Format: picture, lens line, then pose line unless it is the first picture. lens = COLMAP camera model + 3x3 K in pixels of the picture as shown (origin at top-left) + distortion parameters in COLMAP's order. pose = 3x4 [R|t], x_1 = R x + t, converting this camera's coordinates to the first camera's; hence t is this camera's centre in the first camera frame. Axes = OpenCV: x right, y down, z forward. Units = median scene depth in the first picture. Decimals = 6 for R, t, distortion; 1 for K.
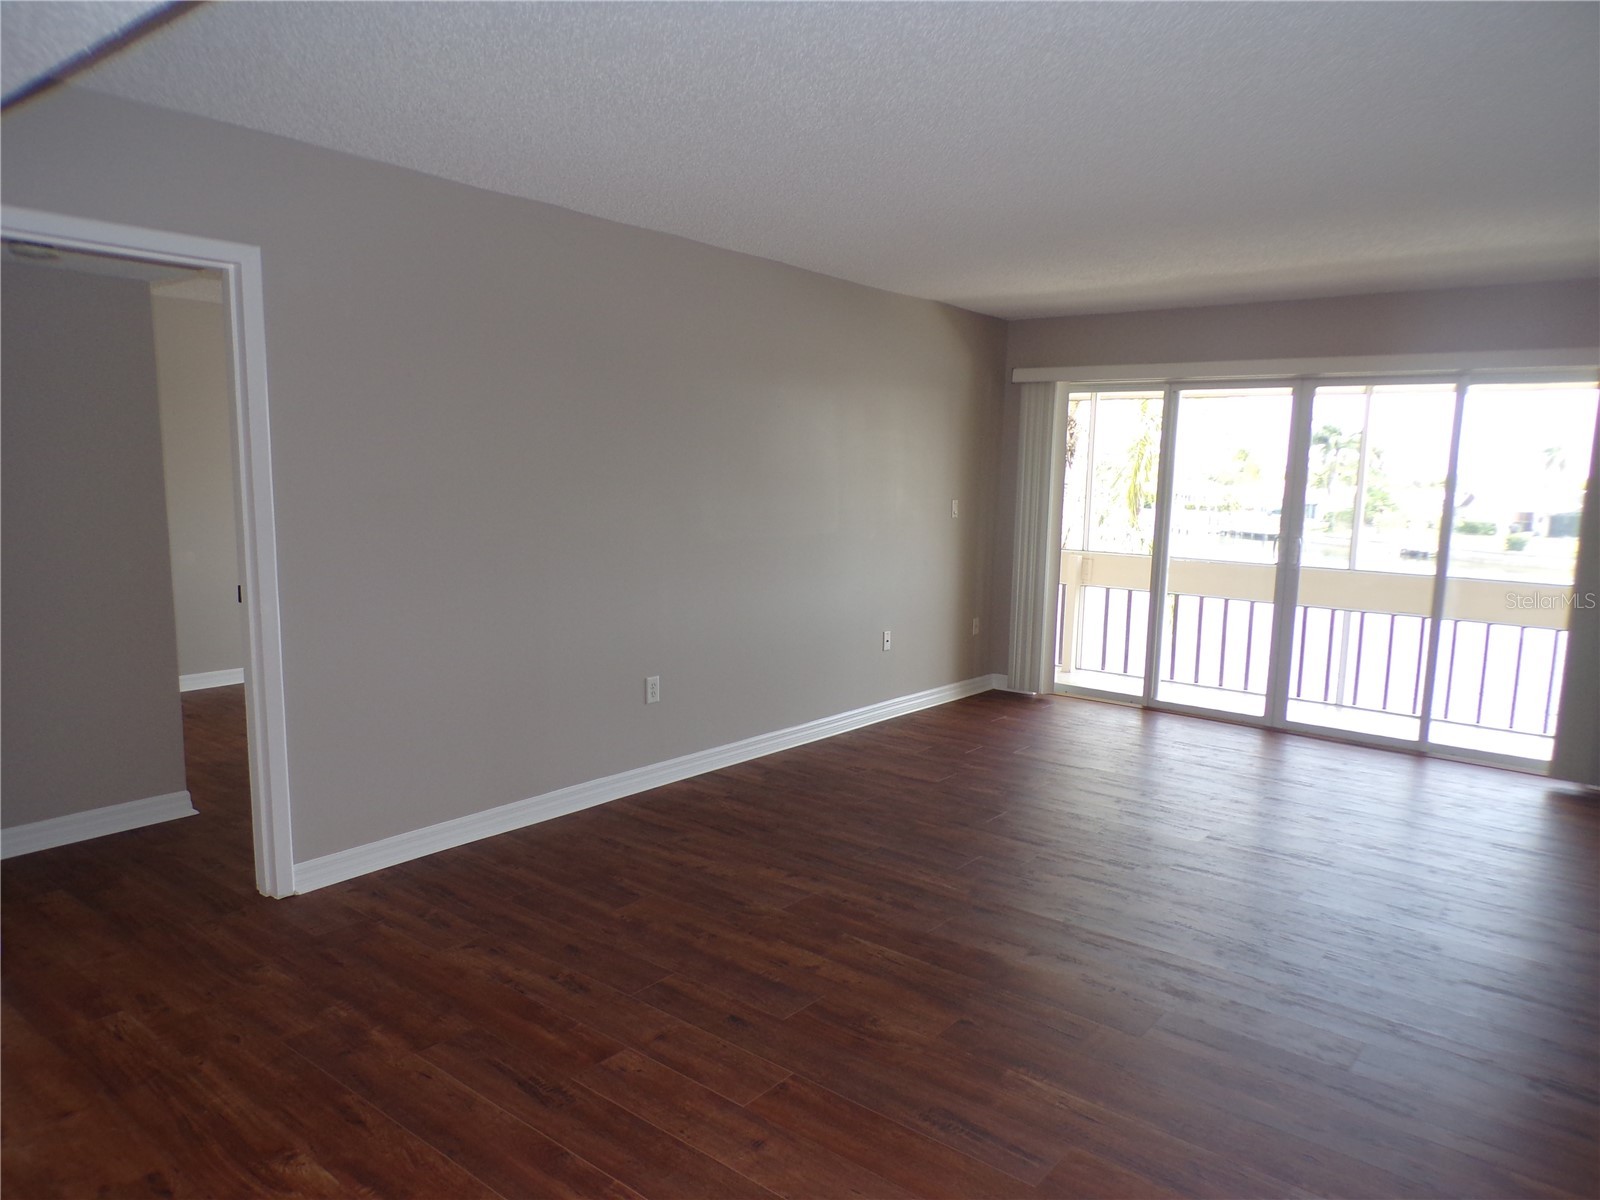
lens RADIAL K [[1091.7, 0, 800.0], [0, 1091.7, 583.5], [0, 0, 1]] dist [-0.003265, 0.015816]
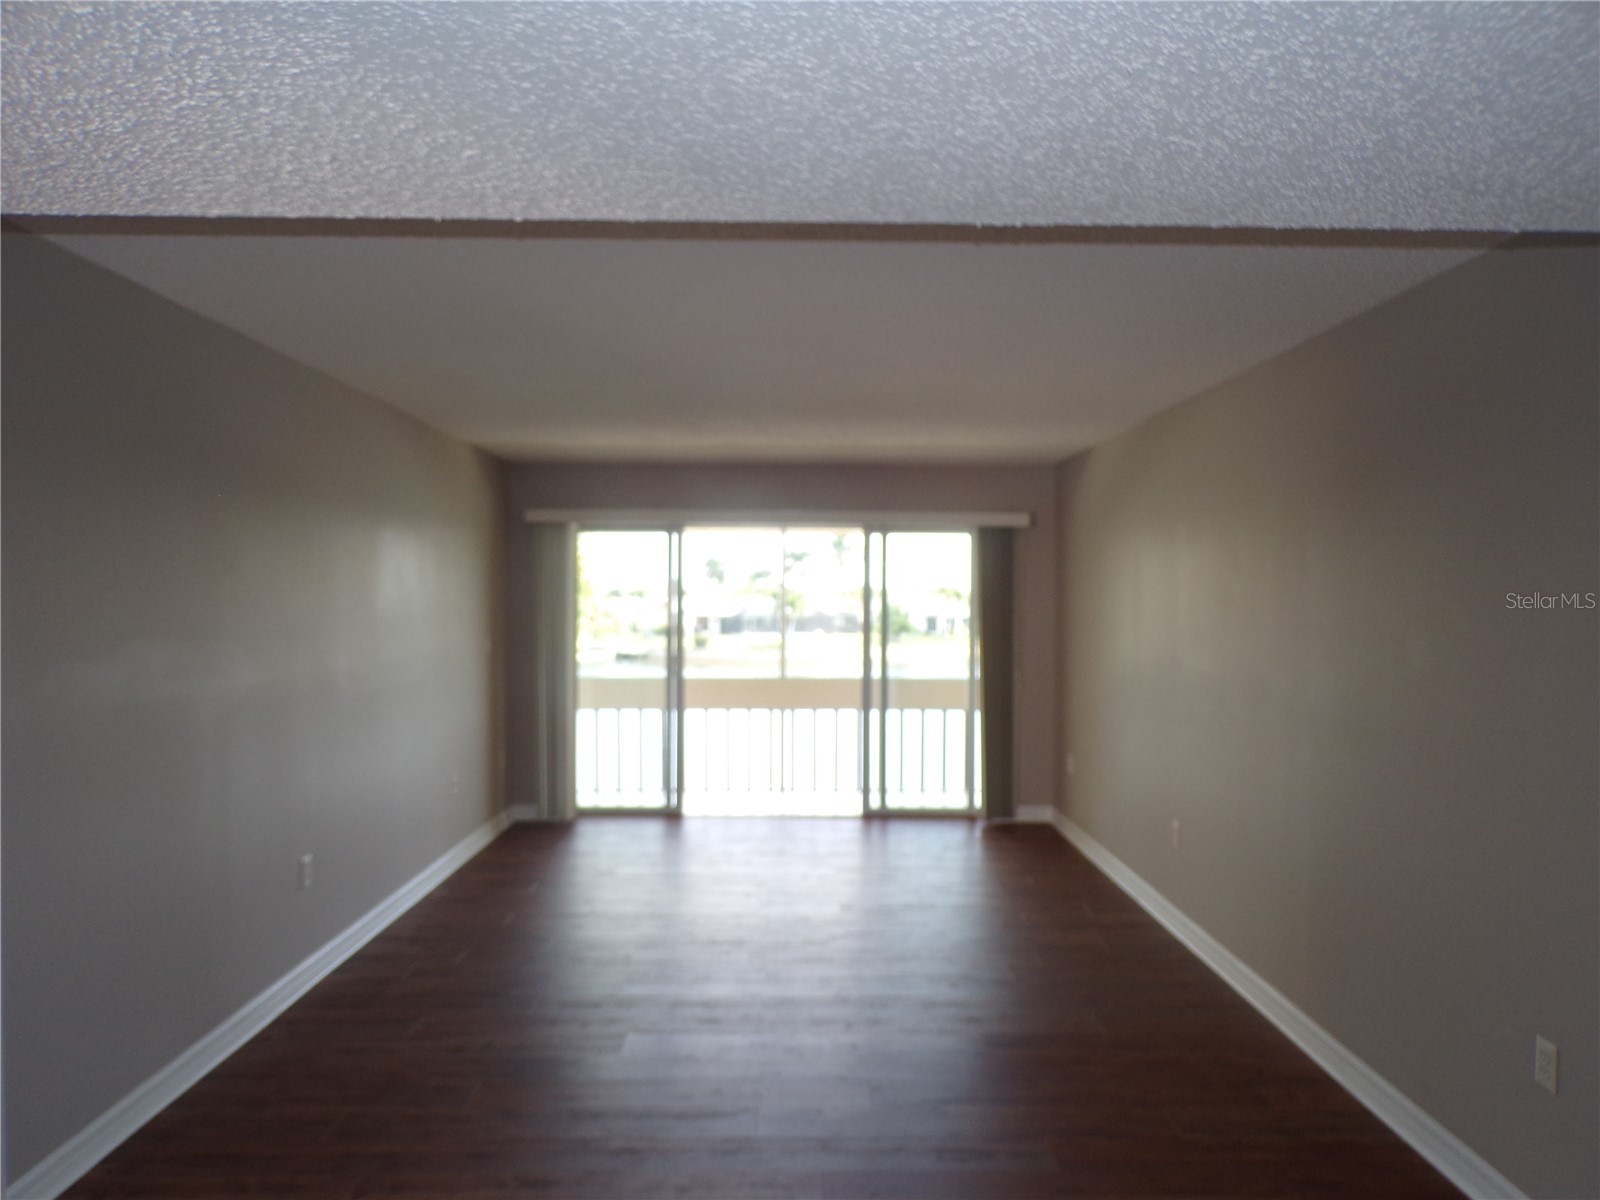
lens RADIAL K [[1091.7, 0, 797.5], [0, 1091.7, 595.3], [0, 0, 1]] dist [-0.003265, 0.015816]
pose [[0.774497, -0.020352, 0.632250, -0.305203], [0.078621, 0.994830, -0.064286, -0.028932], [-0.627673, 0.099498, 0.772093, 0.041411]]
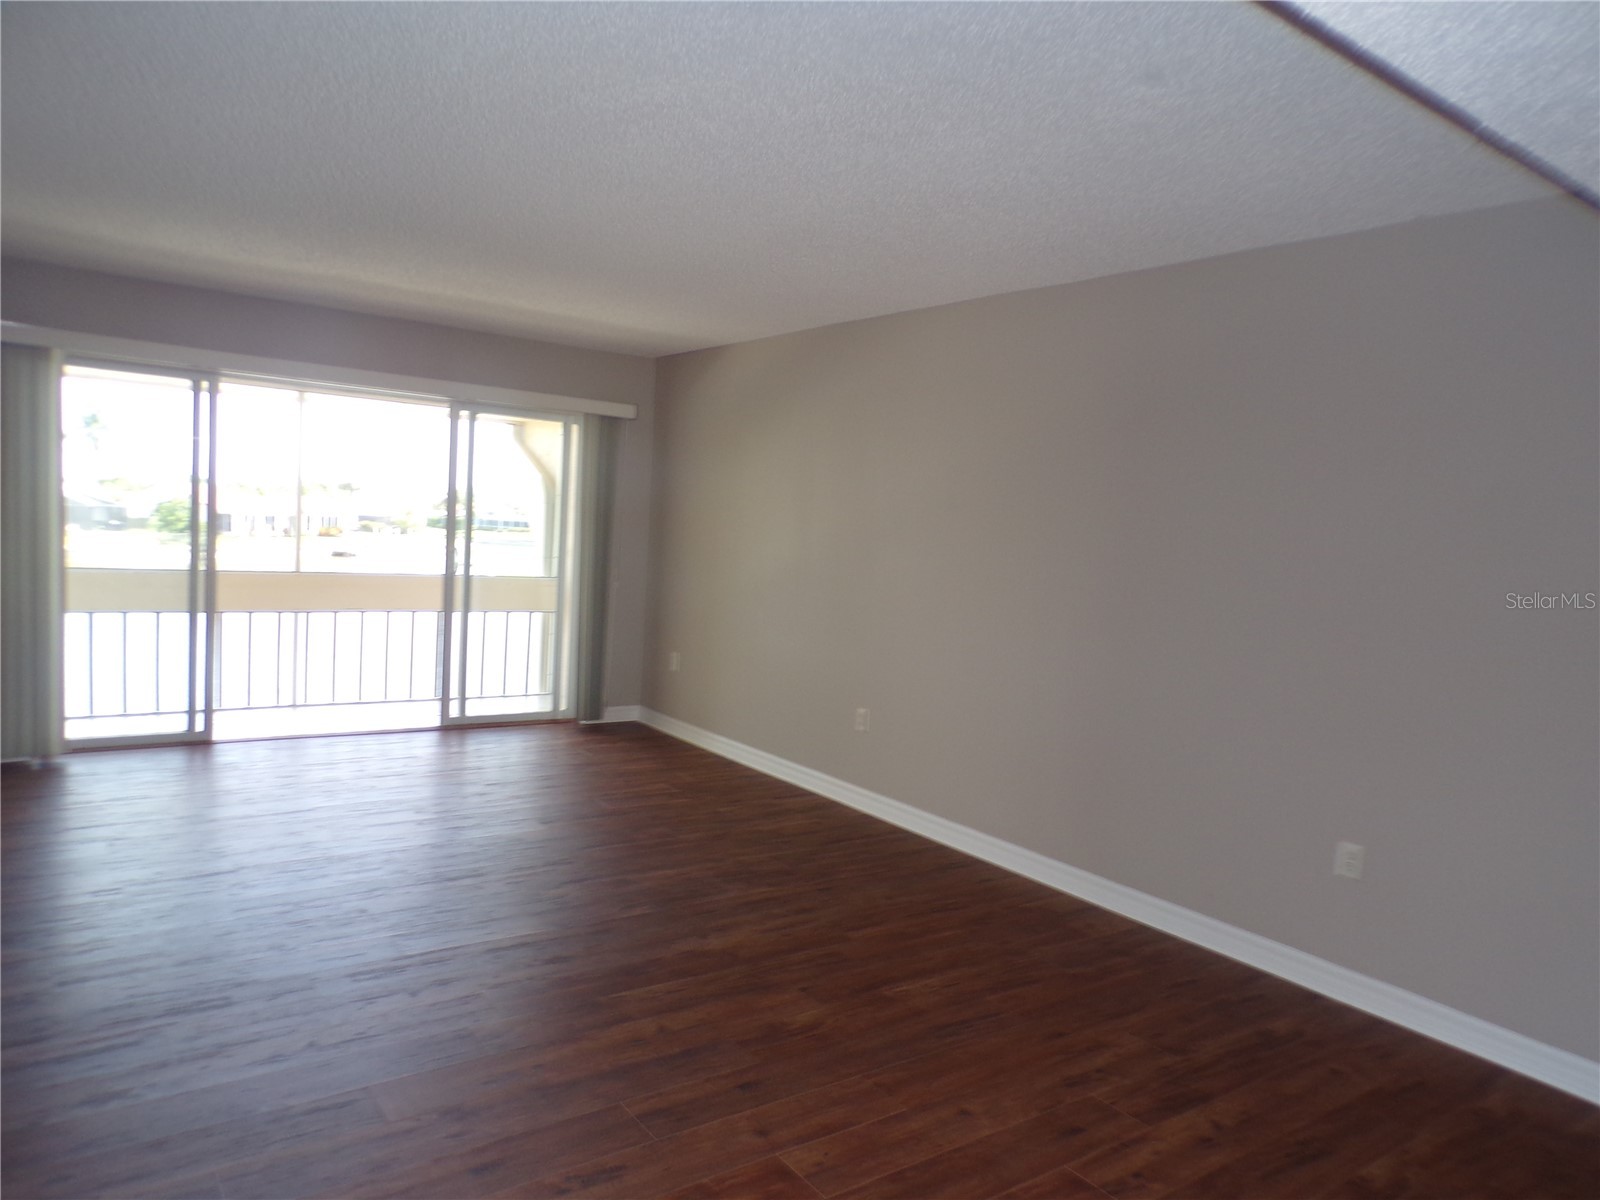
lens RADIAL K [[1091.7, 0, 804.2], [0, 1091.7, 617.6], [0, 0, 1]] dist [-0.003265, 0.015816]
pose [[0.263586, -0.090384, 0.960392, -0.429215], [0.048297, 0.995589, 0.080442, -0.036585], [-0.963426, 0.025181, 0.266789, 0.323174]]
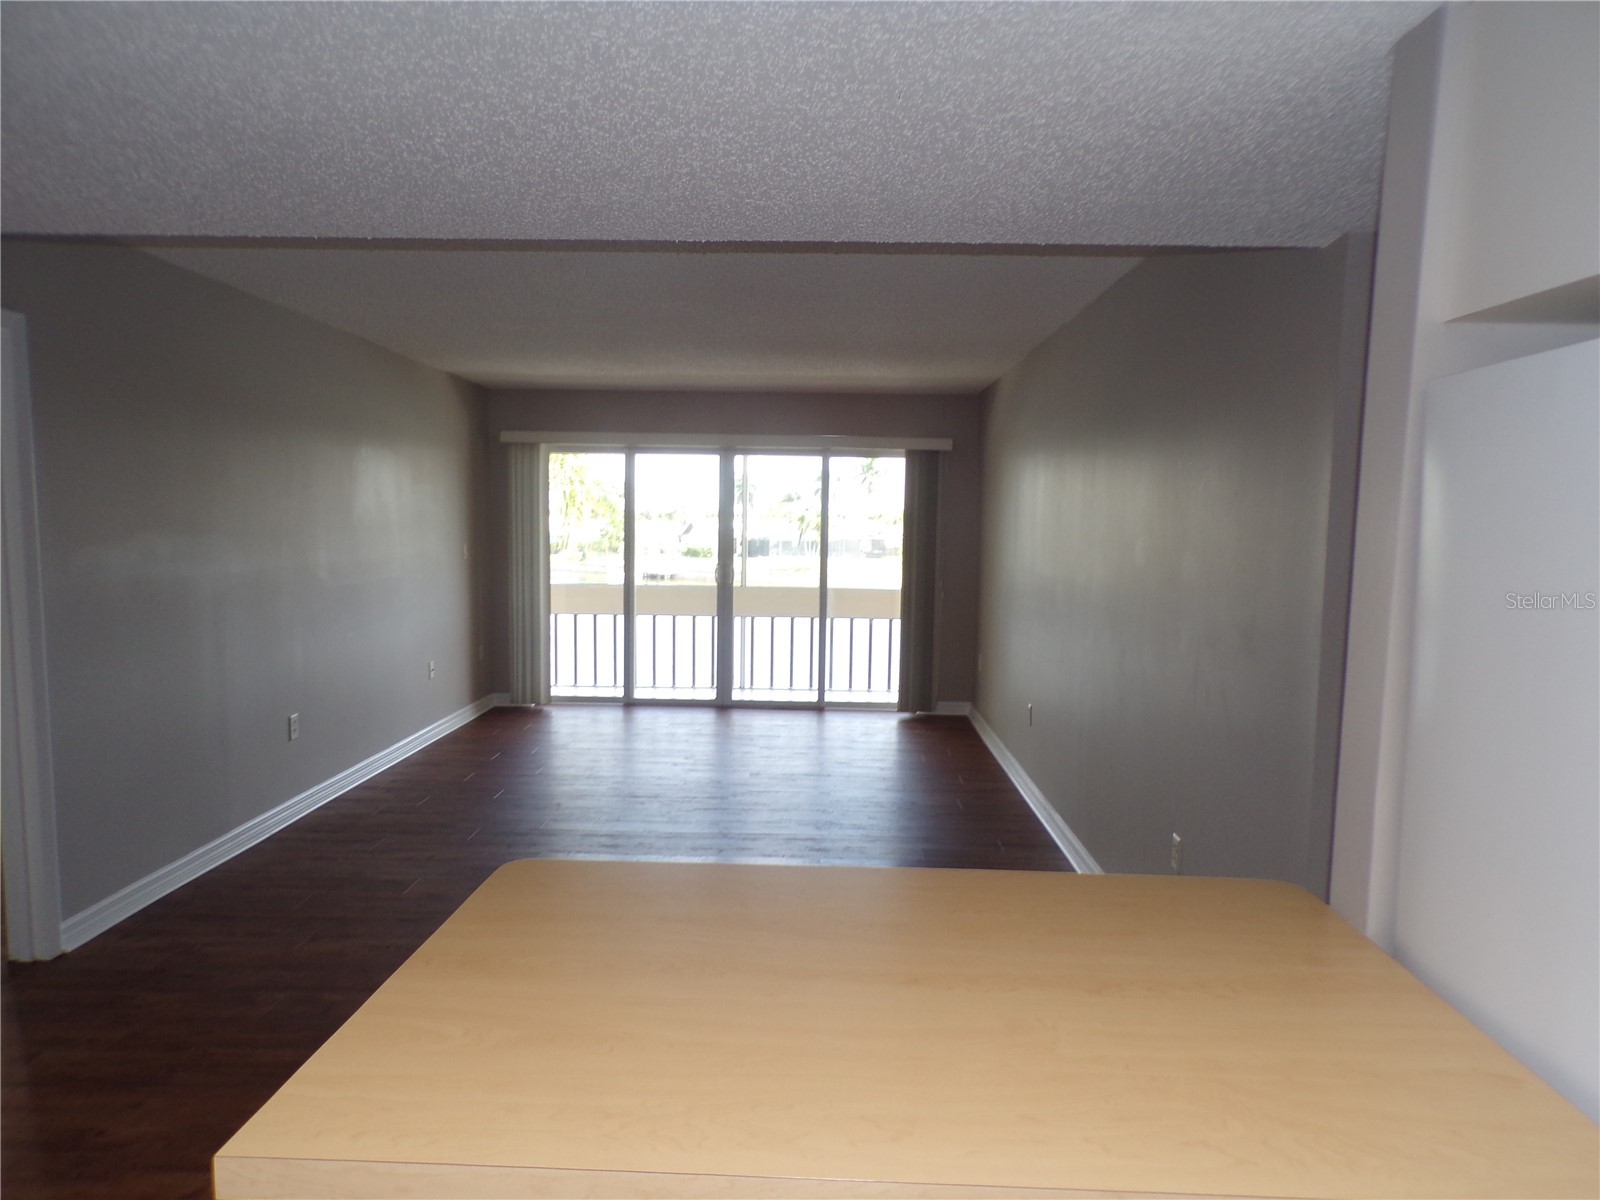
lens RADIAL K [[1091.7, 0, 792.2], [0, 1091.7, 599.9], [0, 0, 1]] dist [-0.003265, 0.015816]
pose [[0.795597, -0.056985, 0.603141, -0.312771], [0.066721, 0.997752, 0.006257, -0.001952], [-0.602141, 0.035264, 0.797610, -0.135384]]
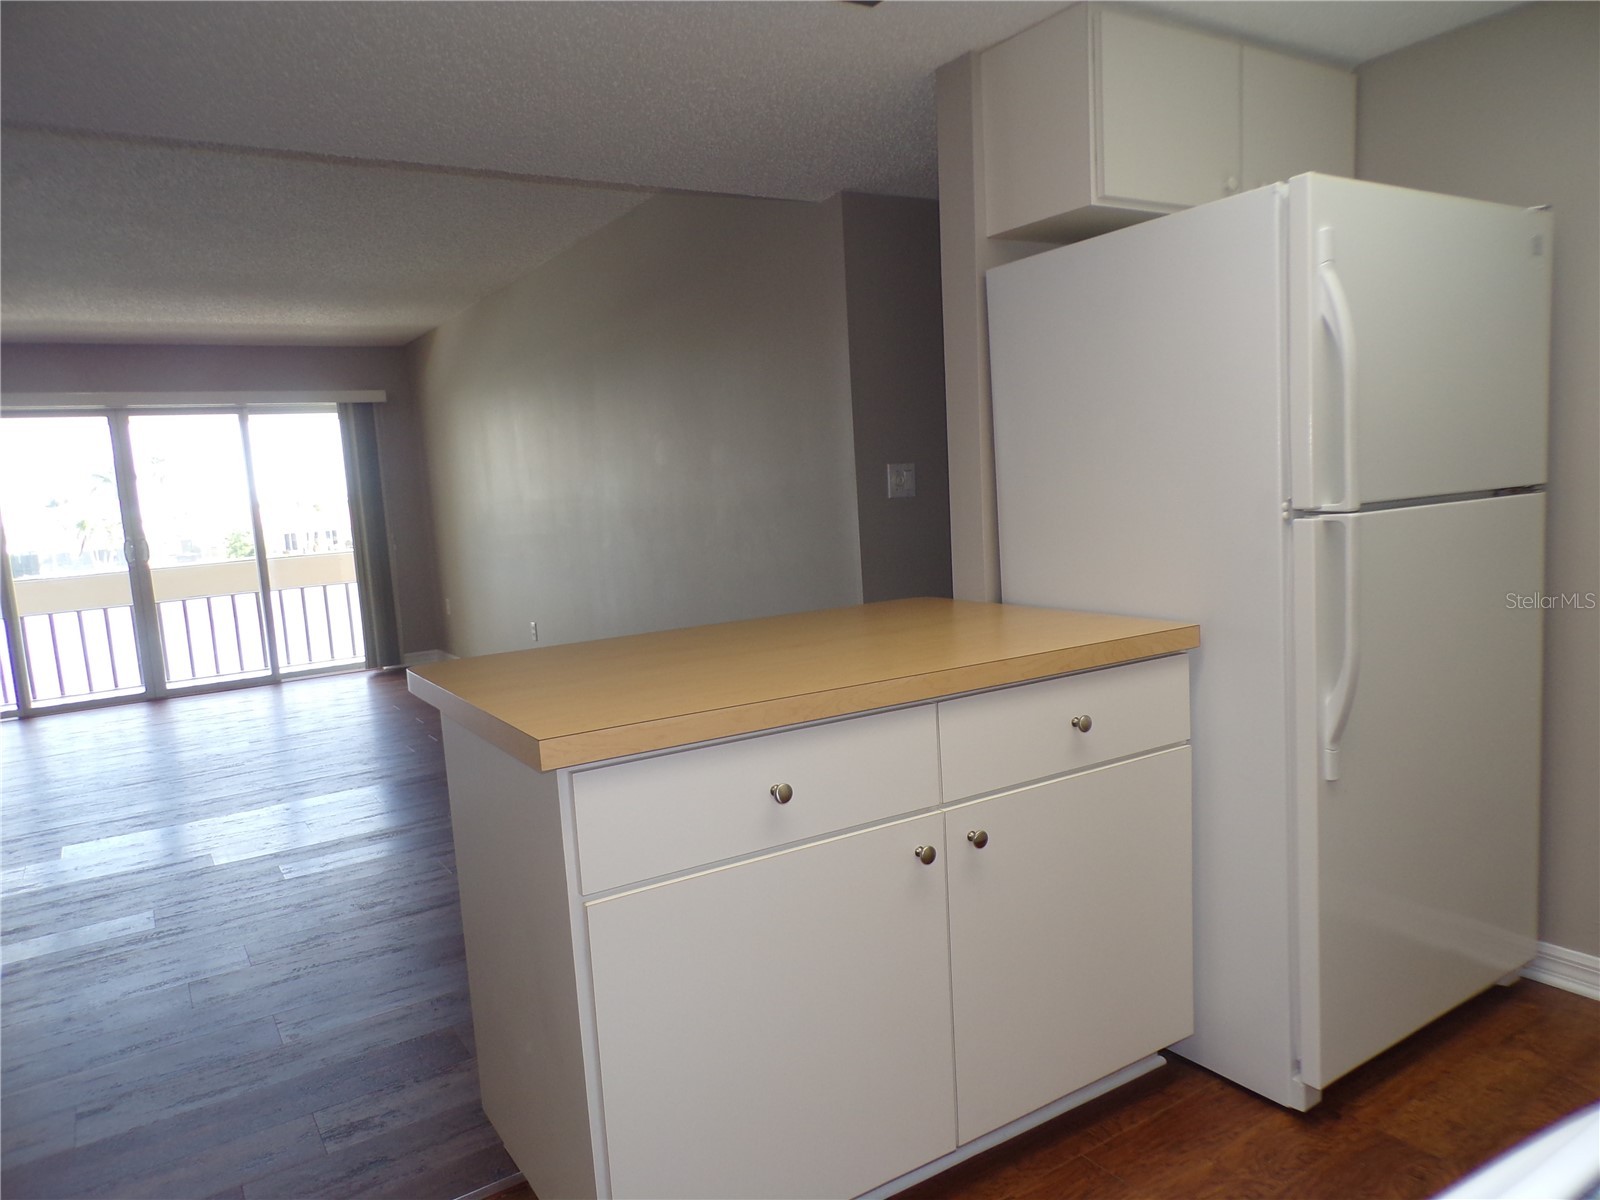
lens RADIAL K [[1091.7, 0, 818.7], [0, 1091.7, 600.5], [0, 0, 1]] dist [-0.003265, 0.015816]
pose [[0.302378, -0.151963, 0.940997, -0.479244], [0.173809, 0.979449, 0.102321, 0.030920], [-0.937207, 0.132614, 0.322577, -0.091215]]
